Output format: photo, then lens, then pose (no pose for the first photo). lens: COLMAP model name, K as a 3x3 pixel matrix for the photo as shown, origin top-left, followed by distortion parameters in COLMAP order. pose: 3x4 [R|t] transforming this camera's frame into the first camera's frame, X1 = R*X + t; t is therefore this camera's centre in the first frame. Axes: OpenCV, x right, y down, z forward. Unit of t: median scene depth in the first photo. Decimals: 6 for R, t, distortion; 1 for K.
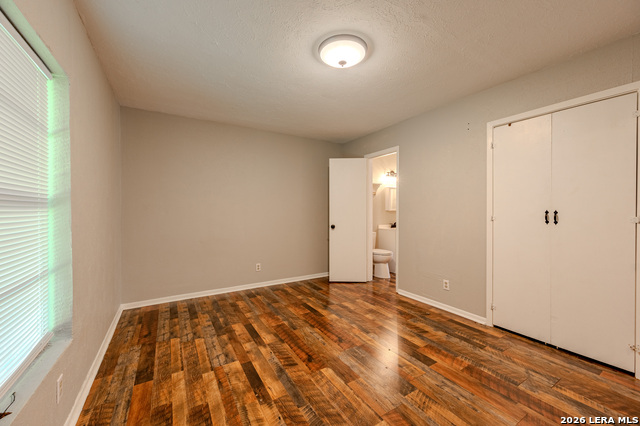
lens RADIAL K [[251.5, 0, 319.0], [0, 251.5, 212.4], [0, 0, 1]] dist [-0.000254, -0.000222]
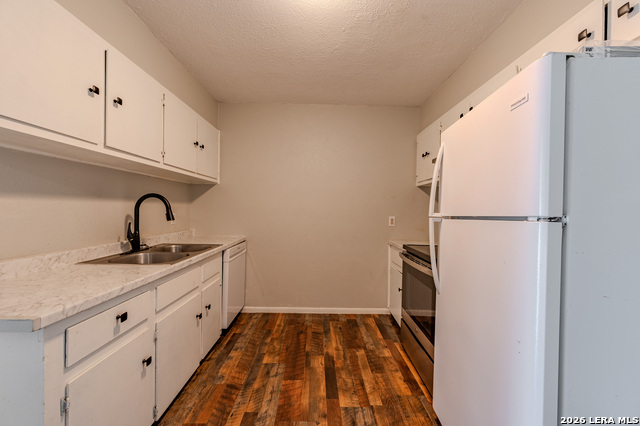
lens RADIAL K [[251.5, 0, 319.0], [0, 251.5, 212.4], [0, 0, 1]] dist [-0.000254, -0.000222]
pose [[-0.860922, -0.020088, 0.508340, -0.460246], [-0.013706, 0.999773, 0.016296, -0.013645], [-0.508552, 0.007062, -0.861002, 1.207843]]
